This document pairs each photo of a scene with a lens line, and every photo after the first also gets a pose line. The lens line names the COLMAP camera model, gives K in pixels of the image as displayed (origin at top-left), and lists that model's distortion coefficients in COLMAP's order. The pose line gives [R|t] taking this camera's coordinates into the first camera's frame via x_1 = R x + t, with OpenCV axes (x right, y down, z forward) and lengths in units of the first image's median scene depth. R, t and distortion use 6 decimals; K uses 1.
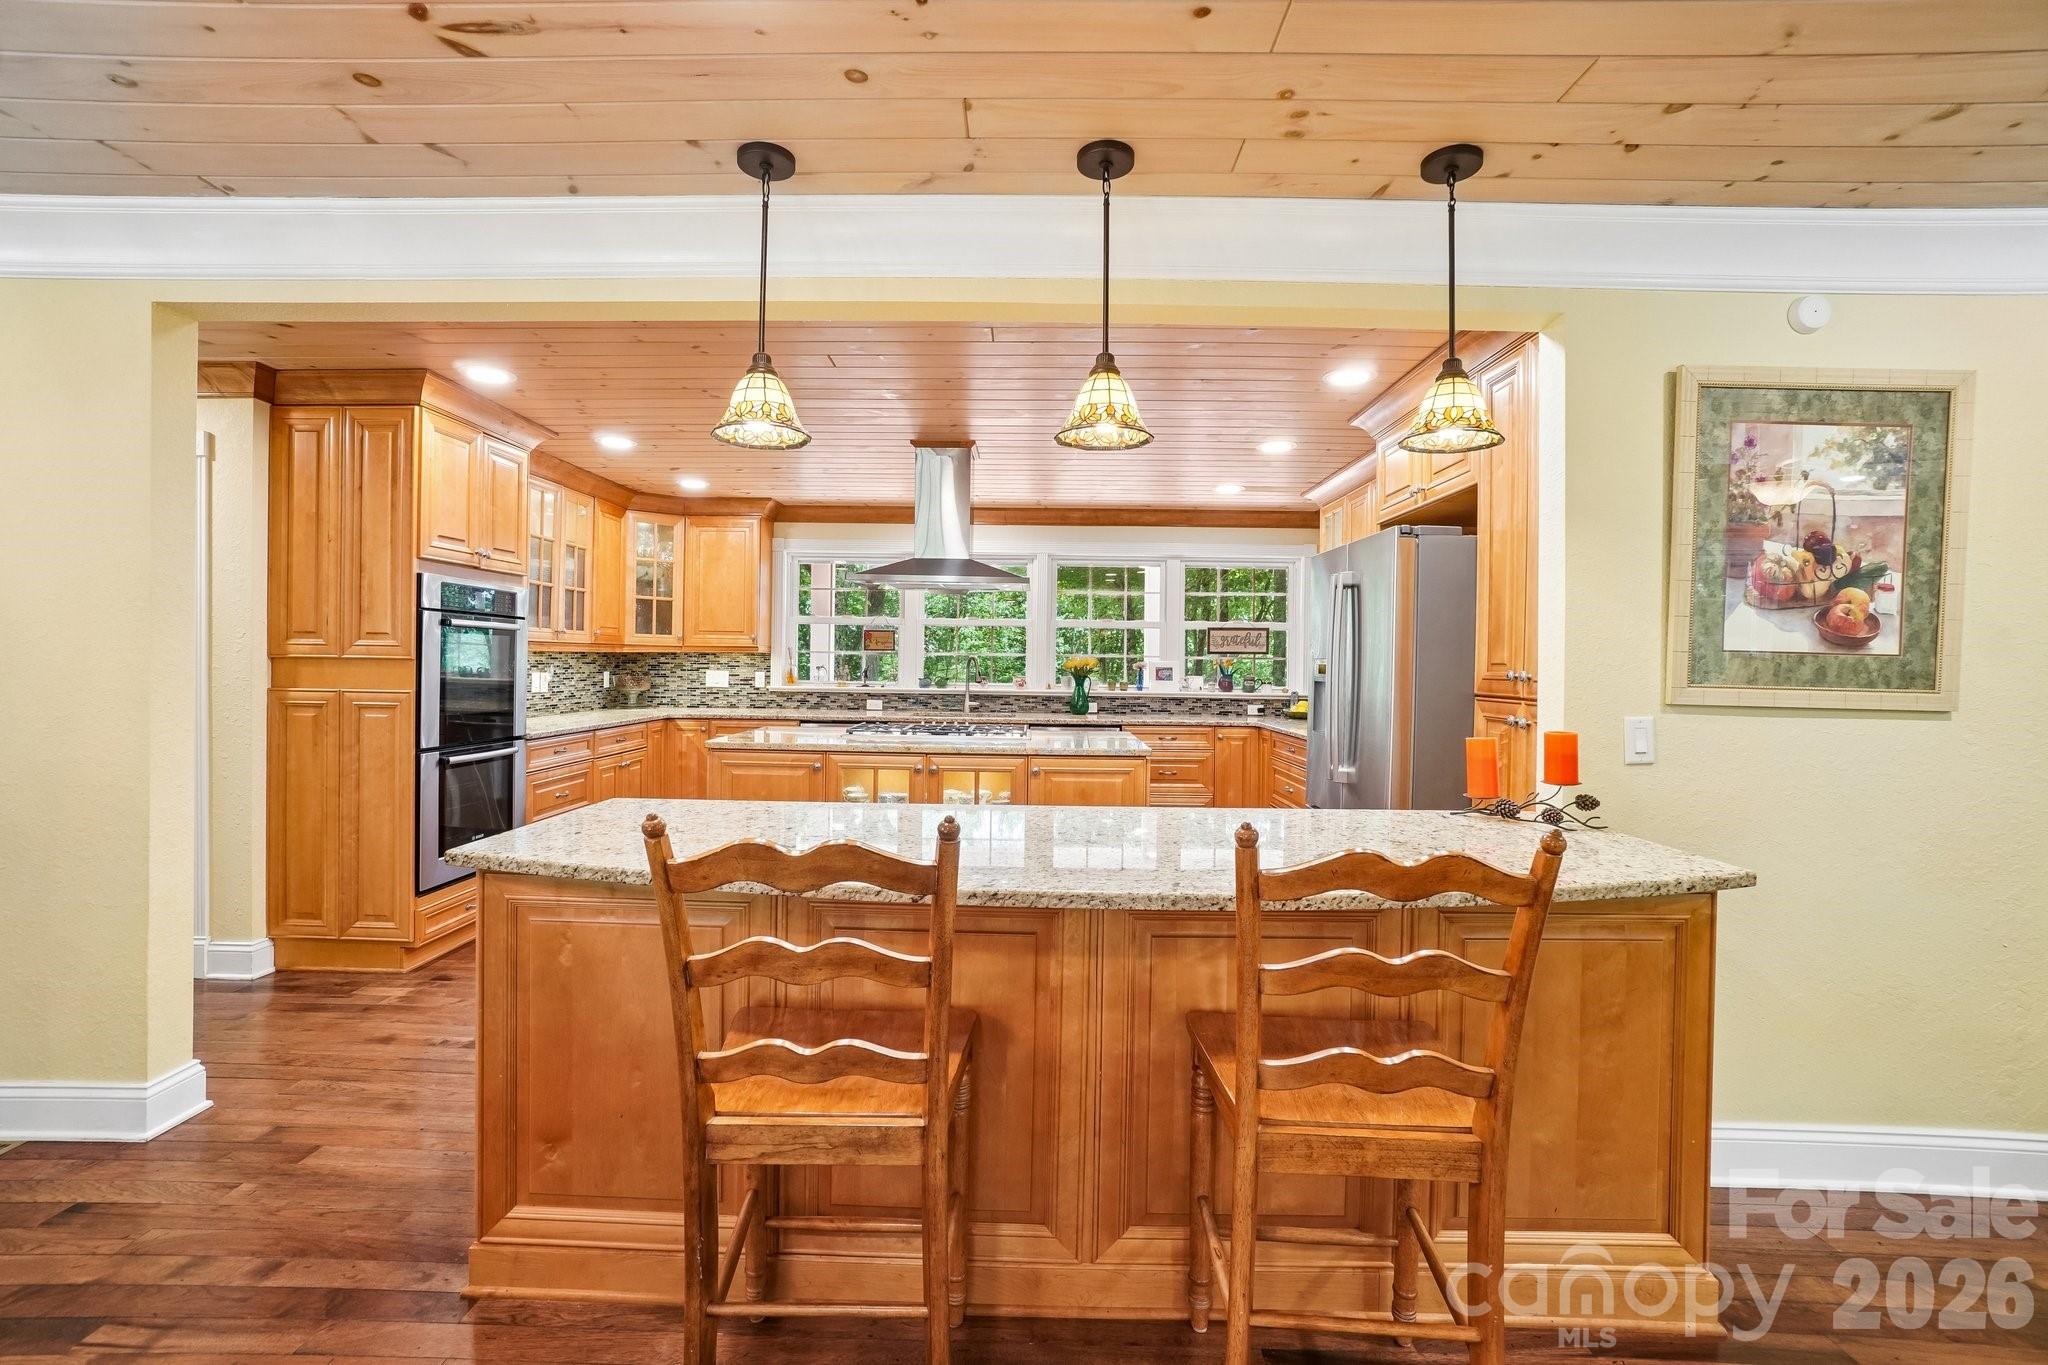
lens RADIAL K [[904.0, 0, 1033.9], [0, 904.0, 676.8], [0, 0, 1]] dist [-0.035673, 0.003858]
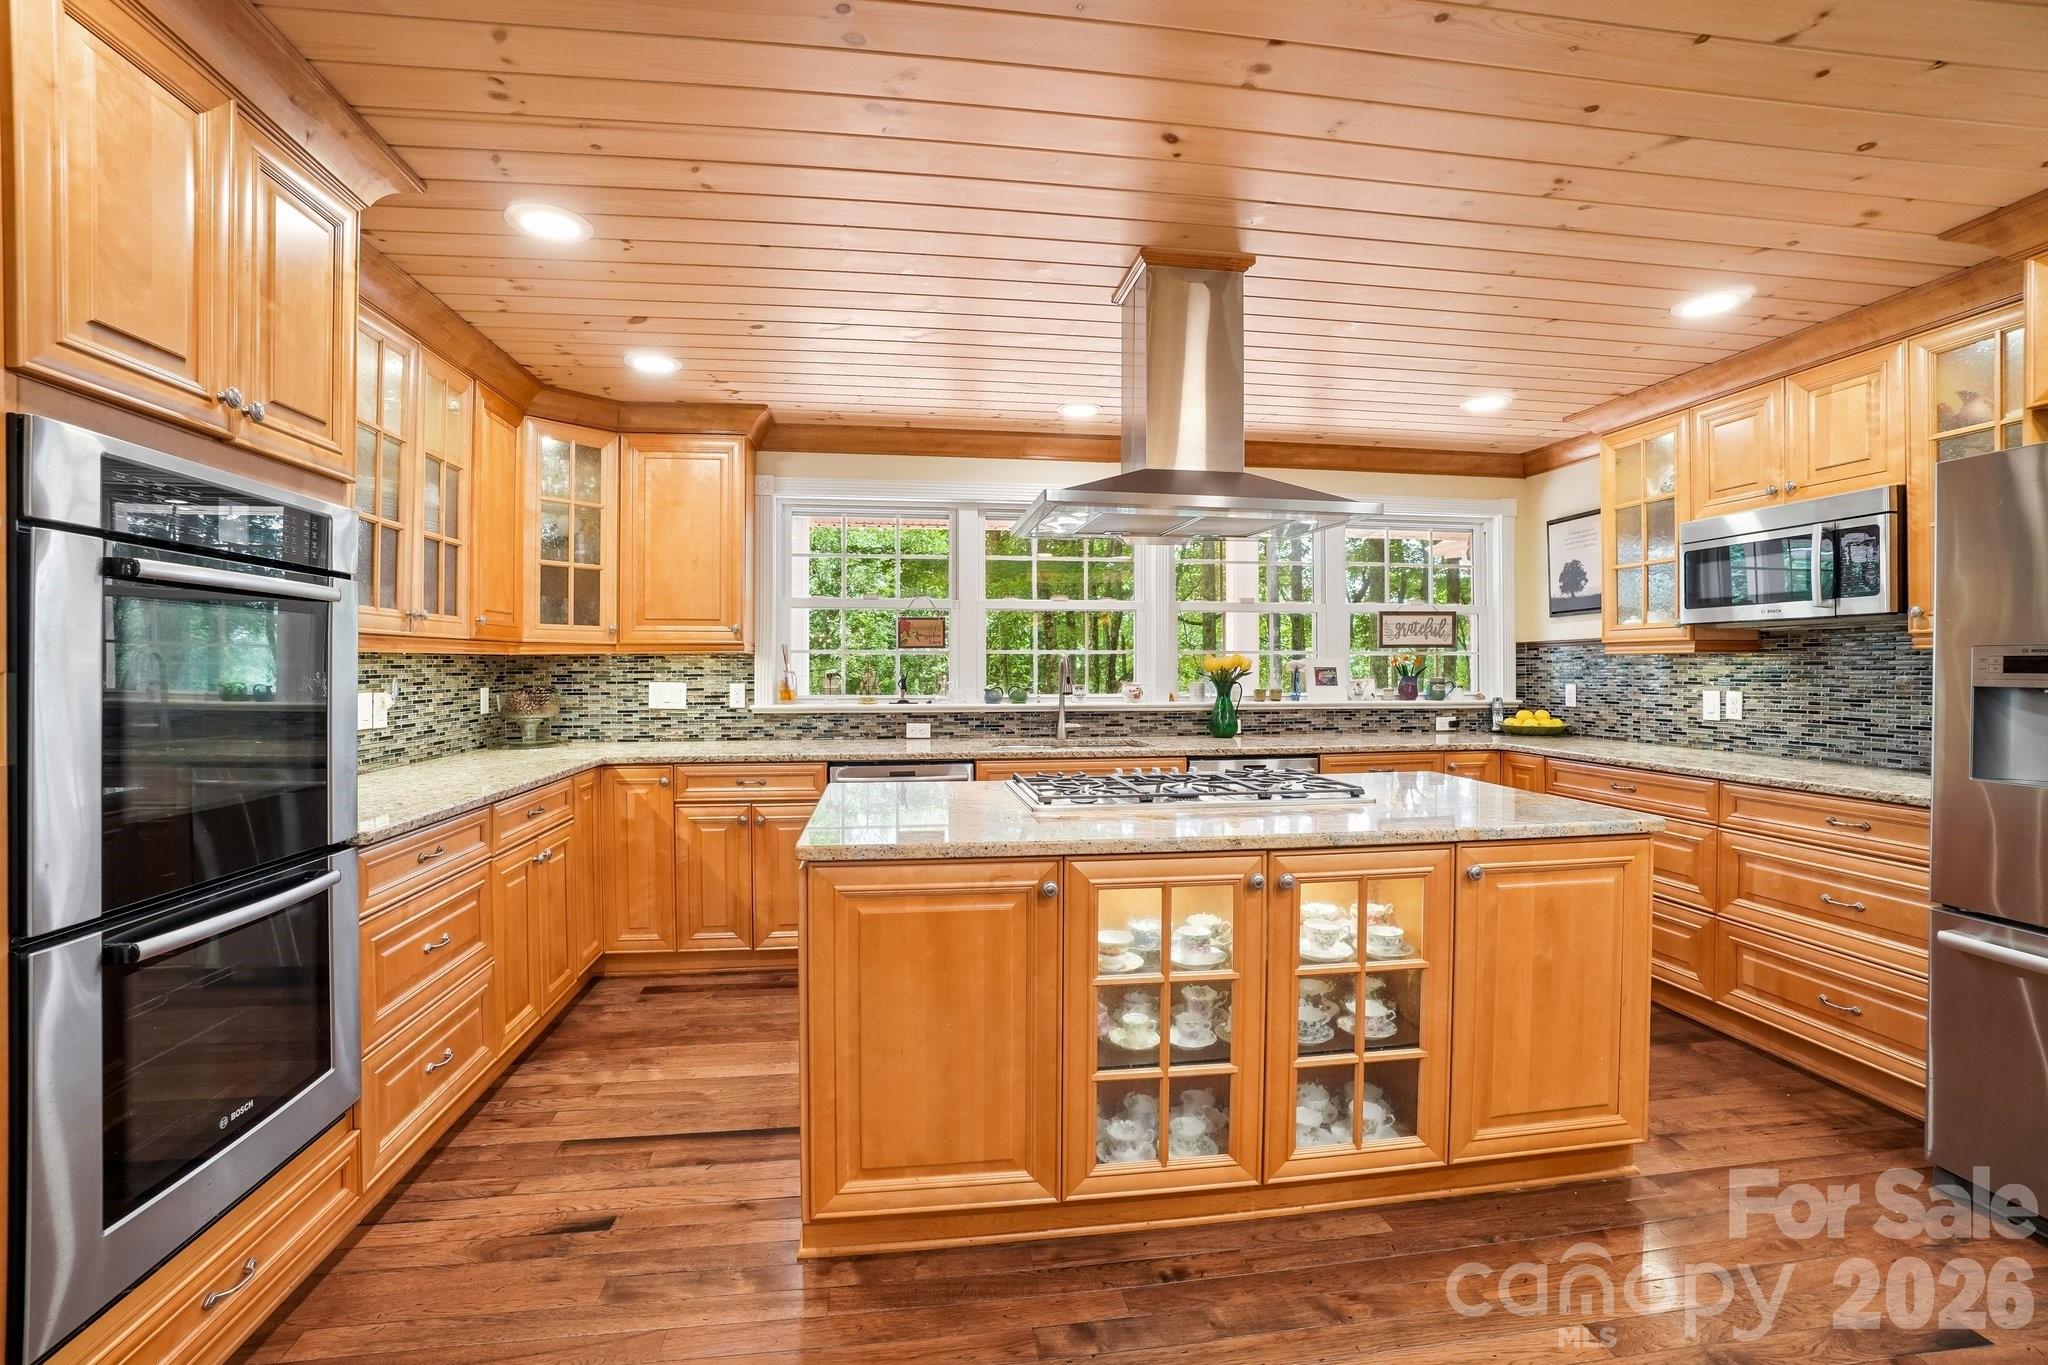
lens RADIAL K [[904.0, 0, 1019.2], [0, 904.0, 670.4], [0, 0, 1]] dist [-0.035673, 0.003858]
pose [[0.989216, -0.015546, 0.145640, -0.208395], [0.017056, 0.999813, -0.009130, -0.005786], [-0.145471, 0.011515, 0.989296, 0.351897]]
